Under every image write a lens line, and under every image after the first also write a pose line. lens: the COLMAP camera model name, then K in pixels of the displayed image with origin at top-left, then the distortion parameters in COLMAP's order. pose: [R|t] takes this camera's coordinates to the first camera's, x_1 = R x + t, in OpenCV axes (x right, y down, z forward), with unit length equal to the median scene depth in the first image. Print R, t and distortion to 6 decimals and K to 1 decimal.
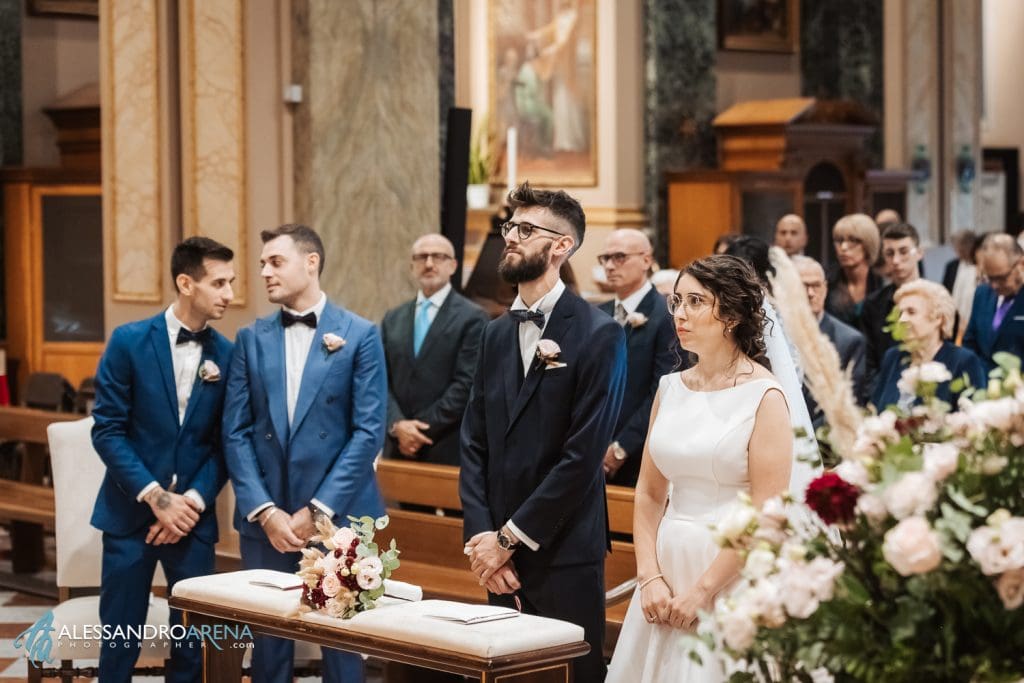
lens RADIAL K [[2207.6, 0, 512.0], [0, 2207.6, 341.5], [0, 0, 1]] dist [0.041547, -0.121455]
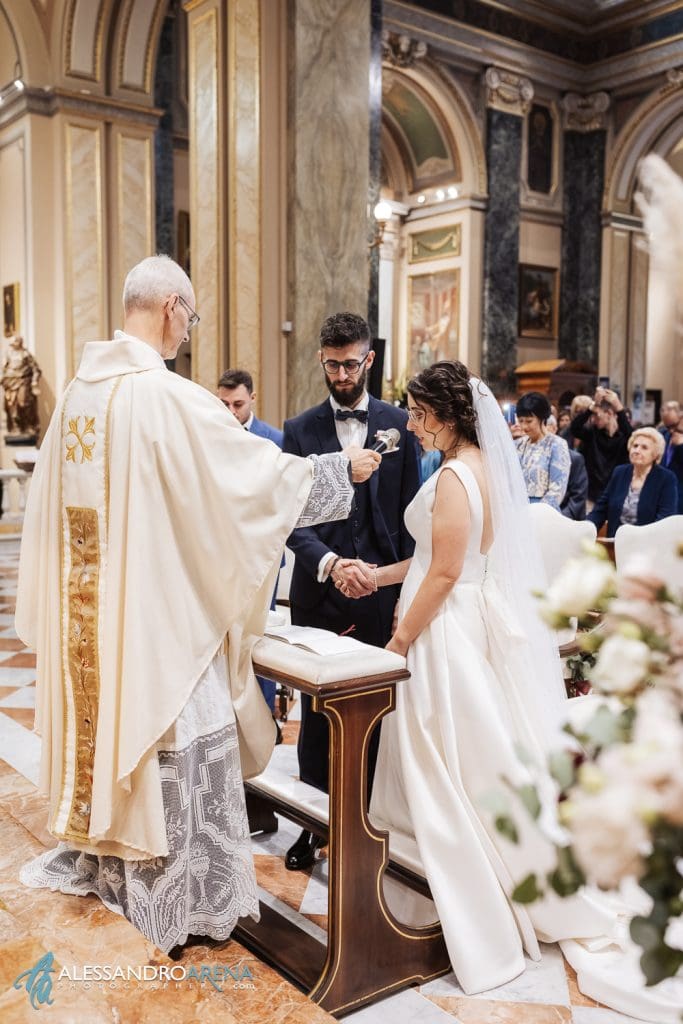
lens RADIAL K [[994.4, 0, 341.5], [0, 994.4, 512.0], [0, 0, 1]] dist [0.000210, -0.017186]
pose [[0.996707, 0.026182, -0.076742, 0.012599], [-0.023633, 0.999145, 0.033934, 0.011818], [0.077565, -0.032008, 0.996473, 0.160706]]
